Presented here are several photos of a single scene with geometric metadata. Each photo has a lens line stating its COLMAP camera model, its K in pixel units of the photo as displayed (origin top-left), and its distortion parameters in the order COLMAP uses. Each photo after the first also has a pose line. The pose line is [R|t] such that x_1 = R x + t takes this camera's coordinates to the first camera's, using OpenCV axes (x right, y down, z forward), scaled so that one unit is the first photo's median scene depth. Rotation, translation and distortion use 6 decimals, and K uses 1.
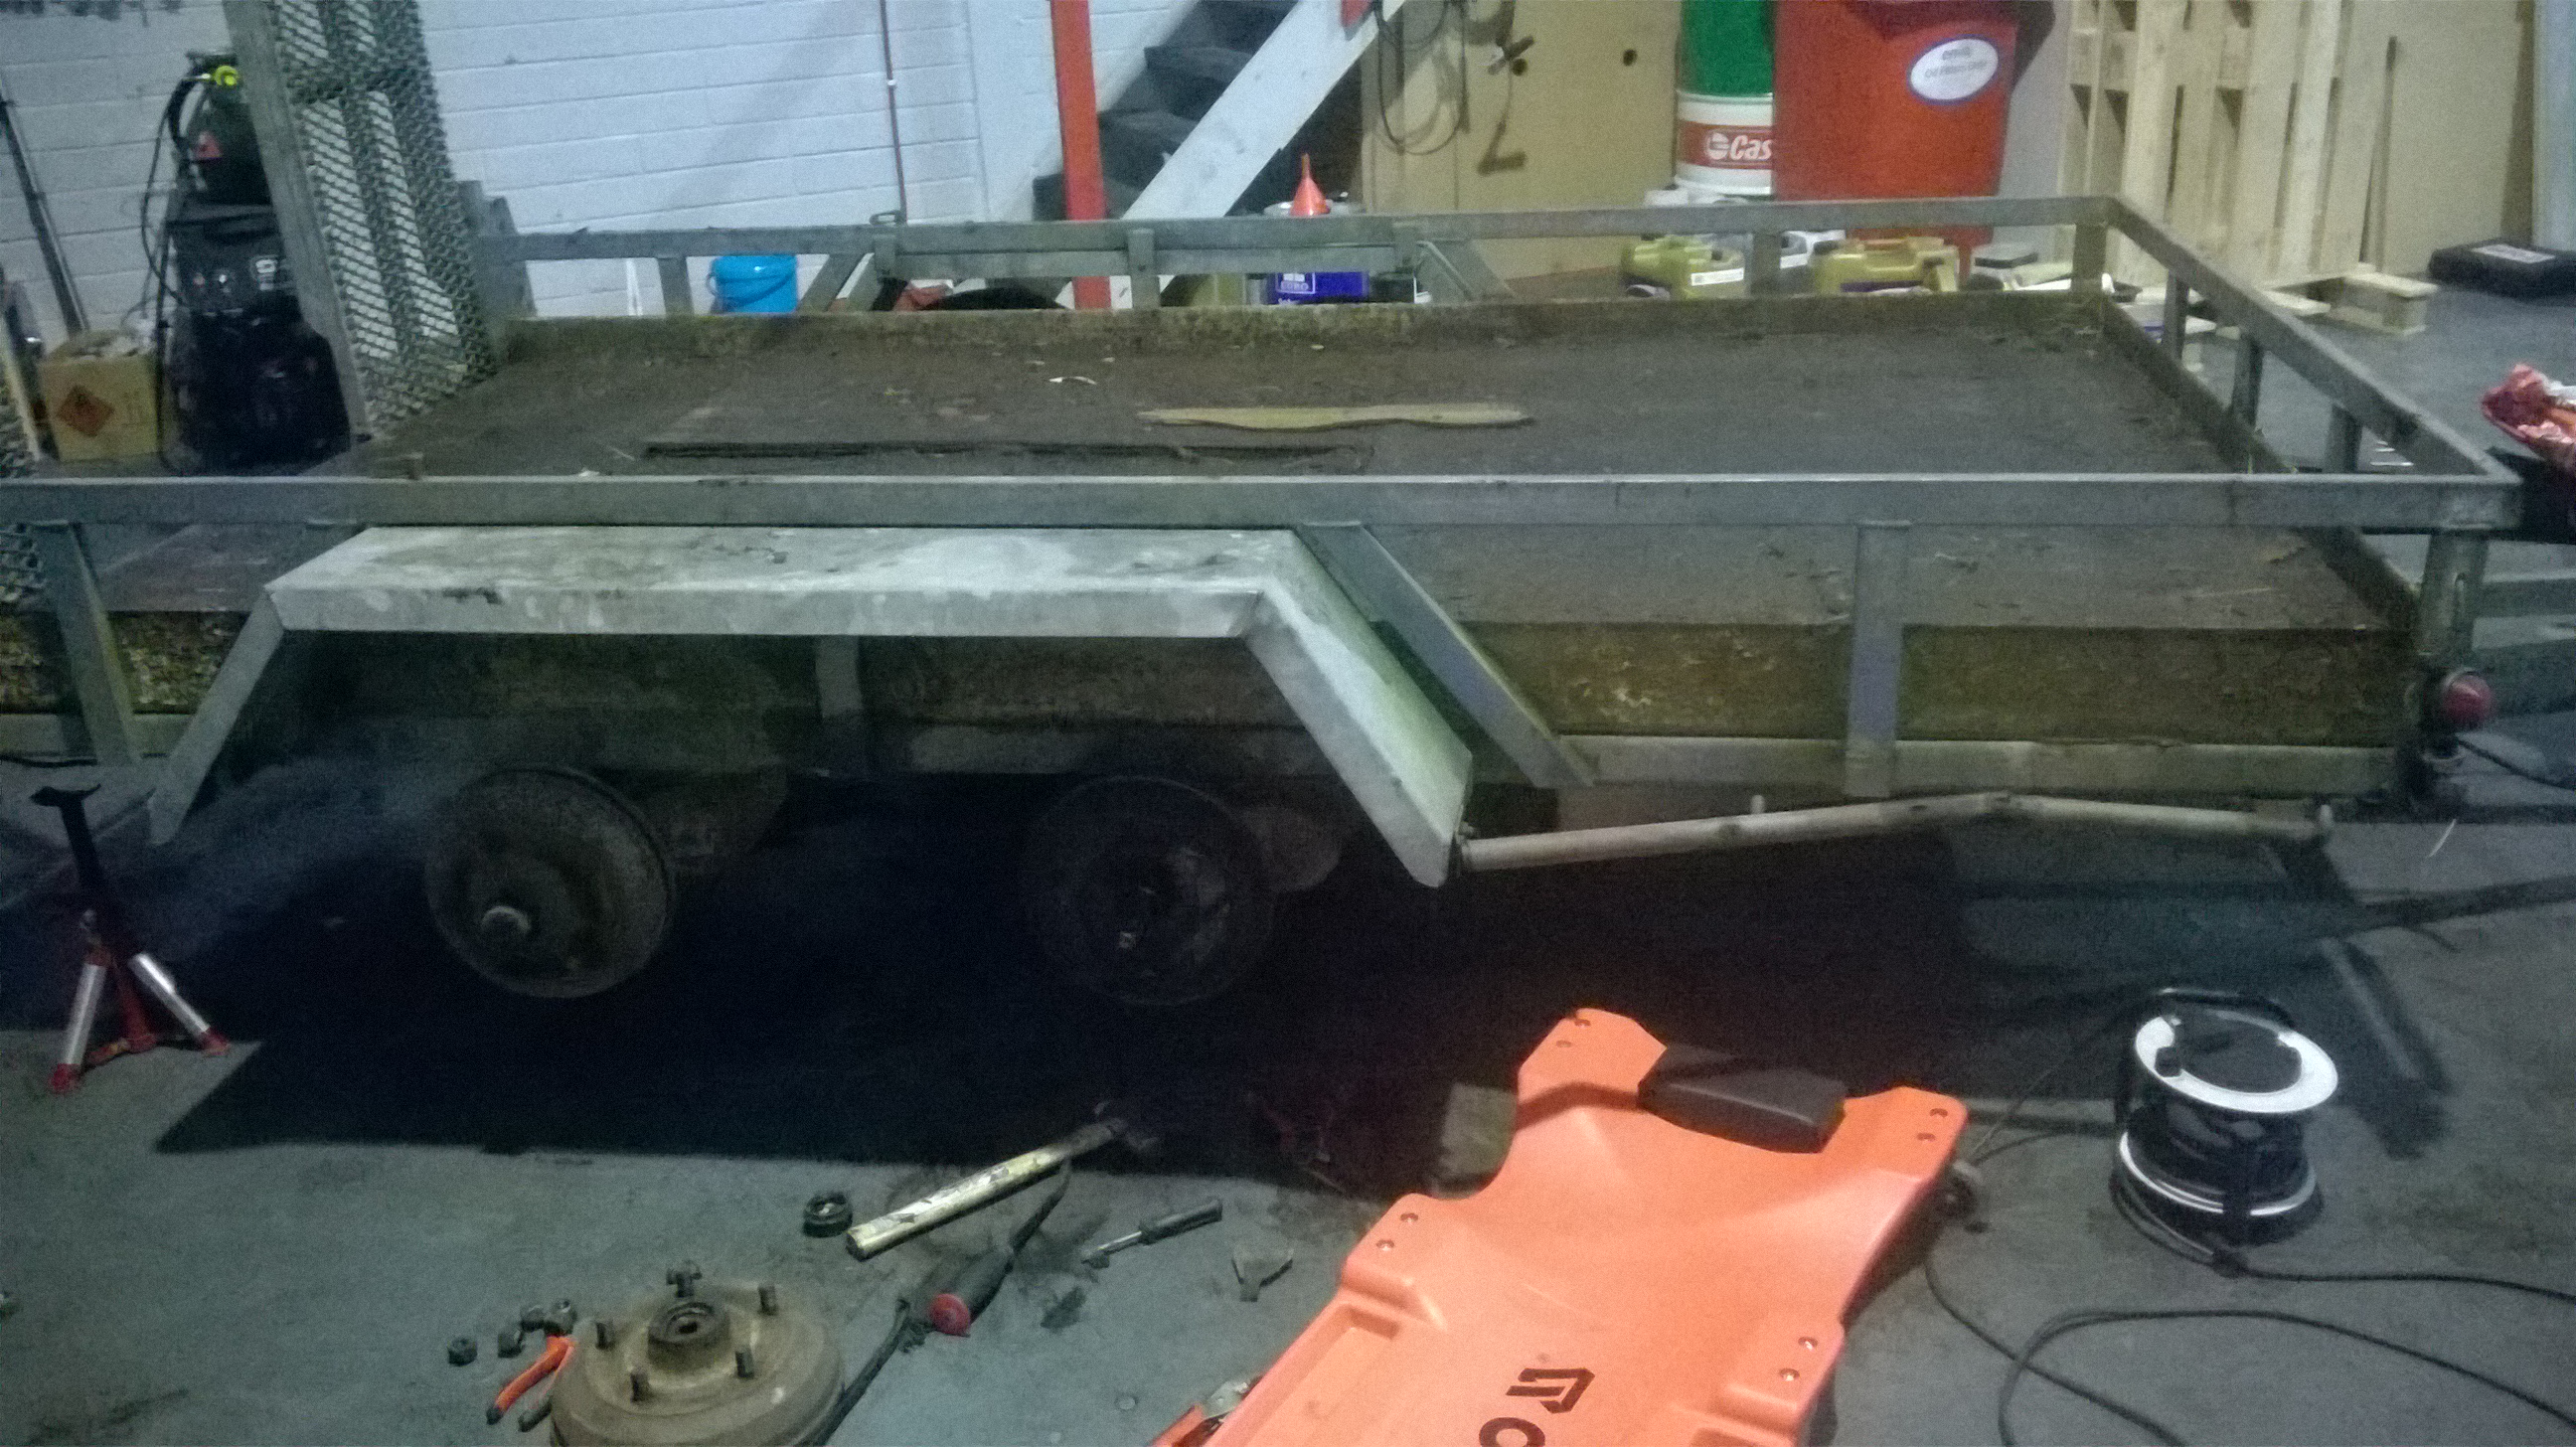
lens RADIAL K [[2174.8, 0, 1288.0], [0, 2174.8, 723.5], [0, 0, 1]] dist [0.059817, -0.141943]
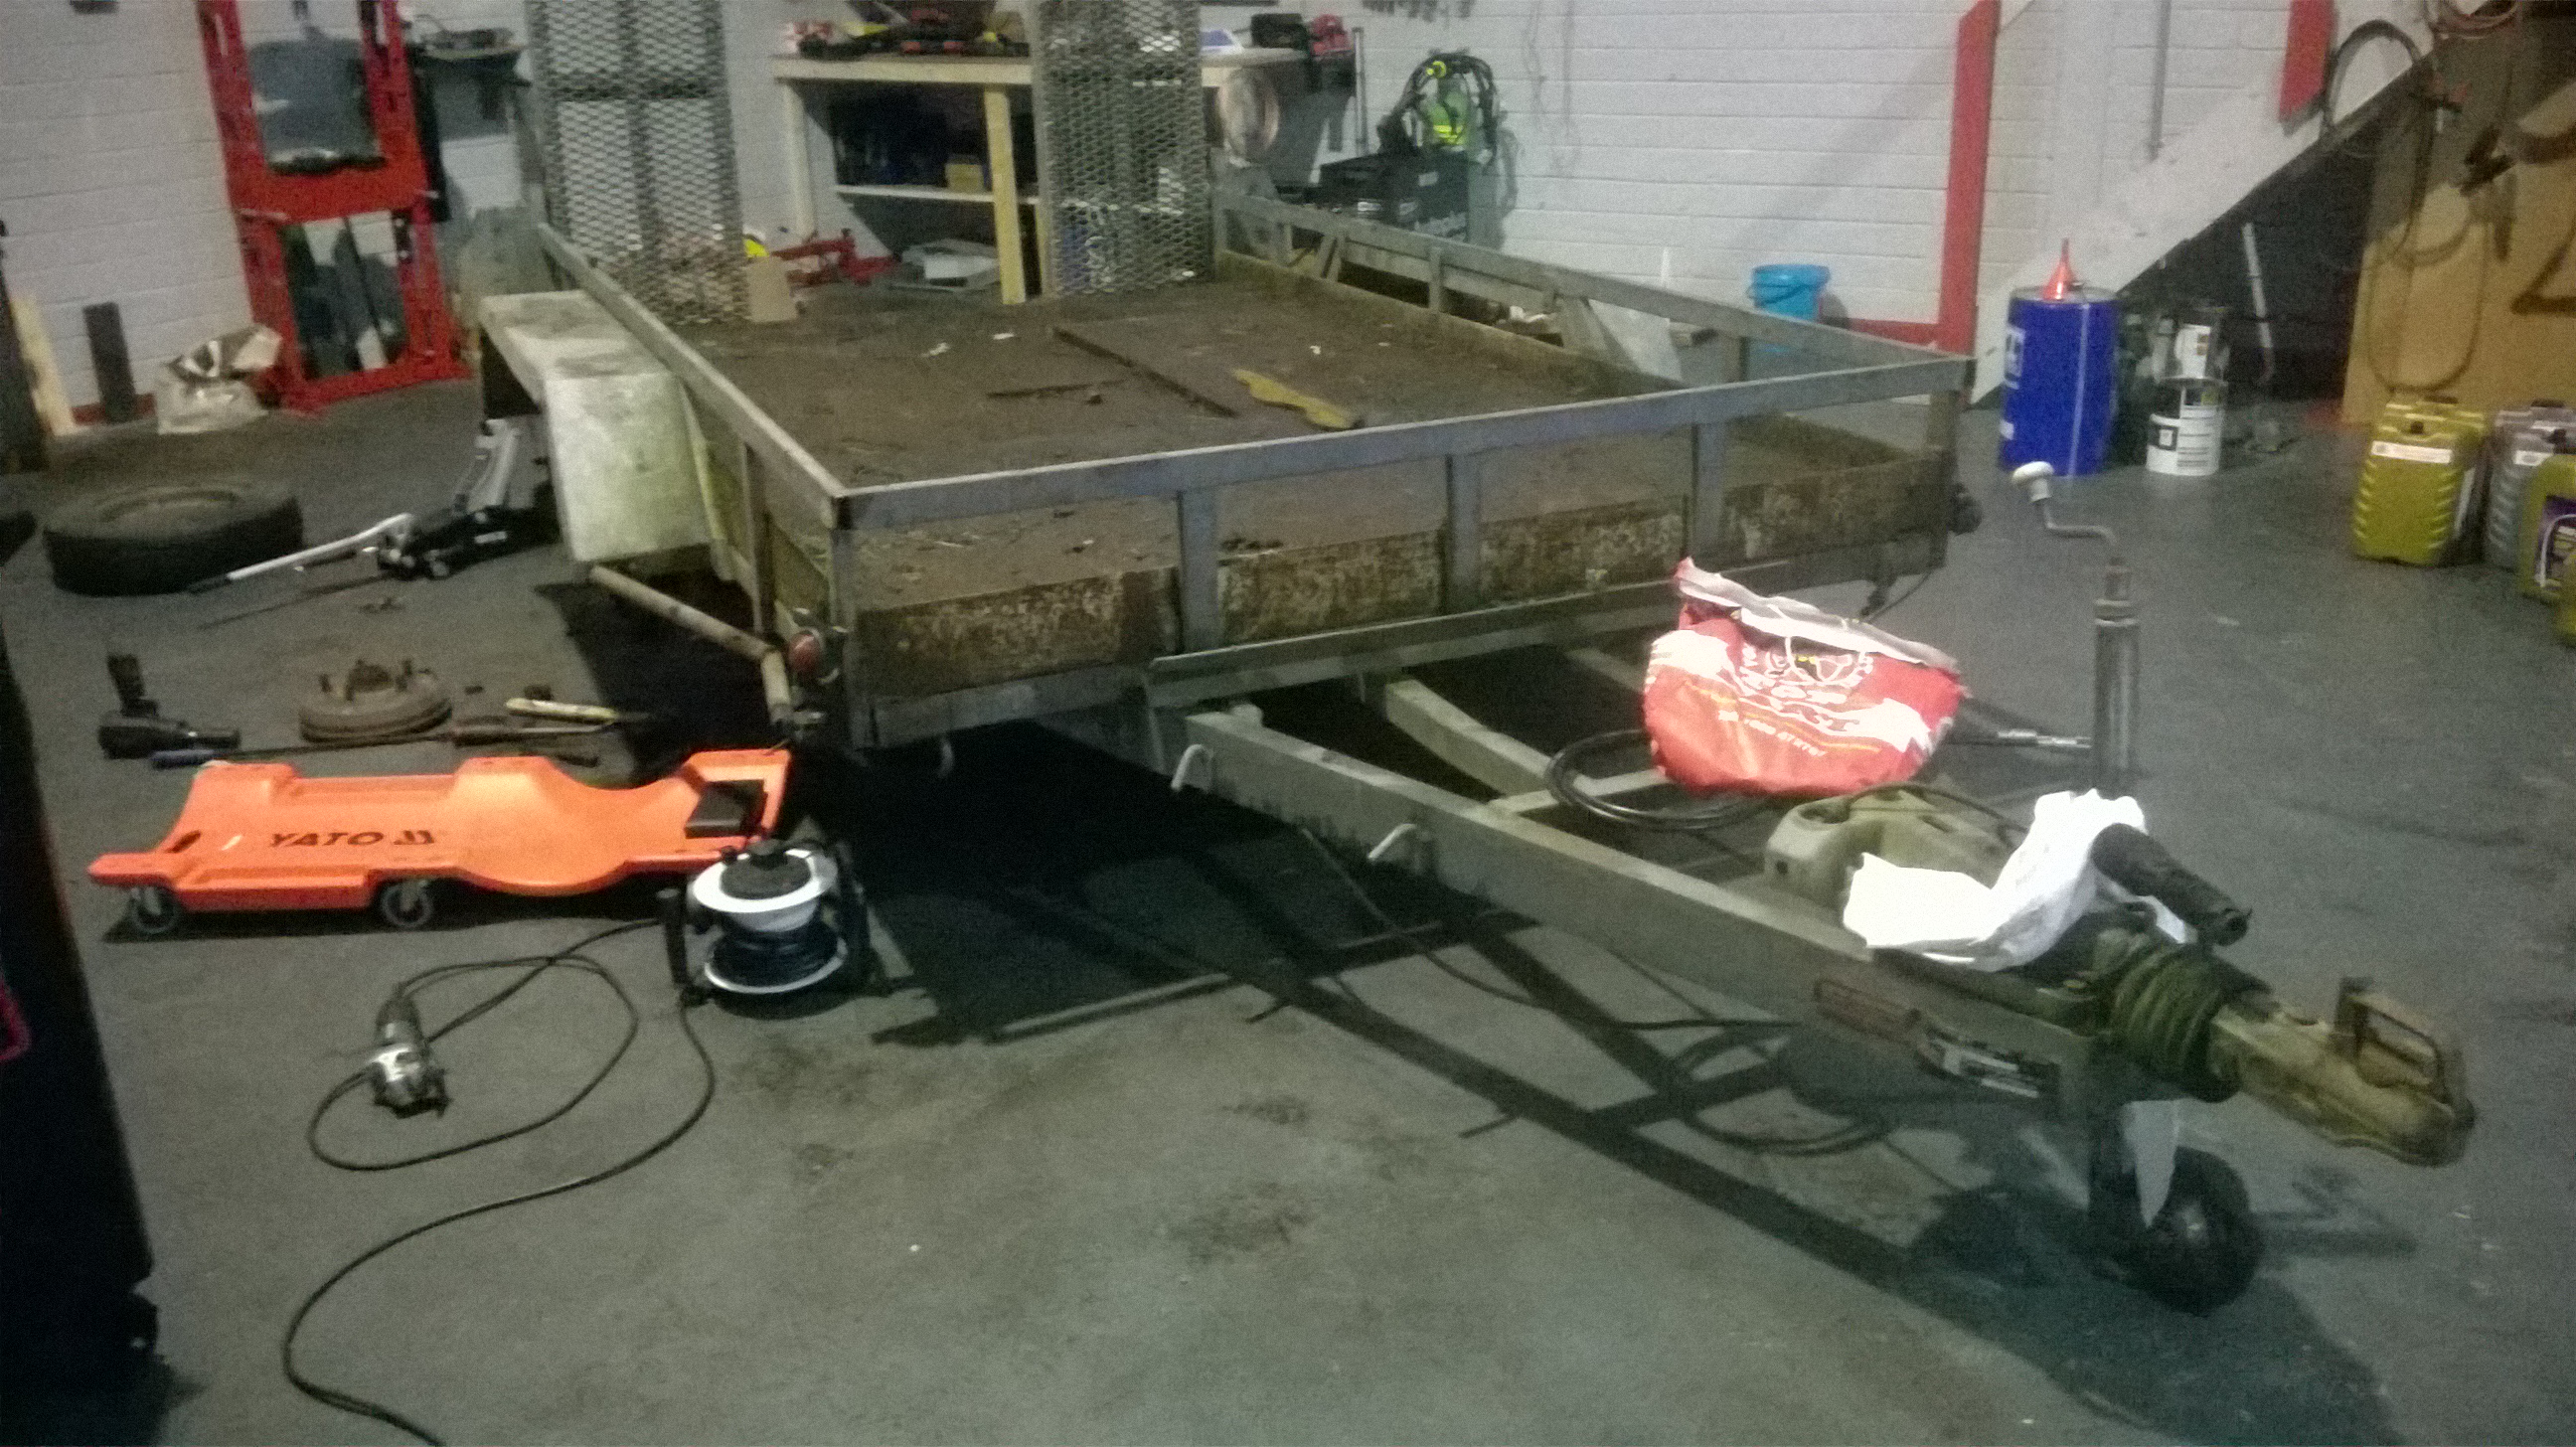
lens RADIAL K [[2174.8, 0, 1288.0], [0, 2174.8, 723.5], [0, 0, 1]] dist [0.059817, -0.141943]
pose [[0.529254, 0.319545, -0.785991, 0.665903], [-0.317185, 0.933718, 0.166025, -0.109188], [0.786946, 0.161435, 0.595529, 0.170225]]
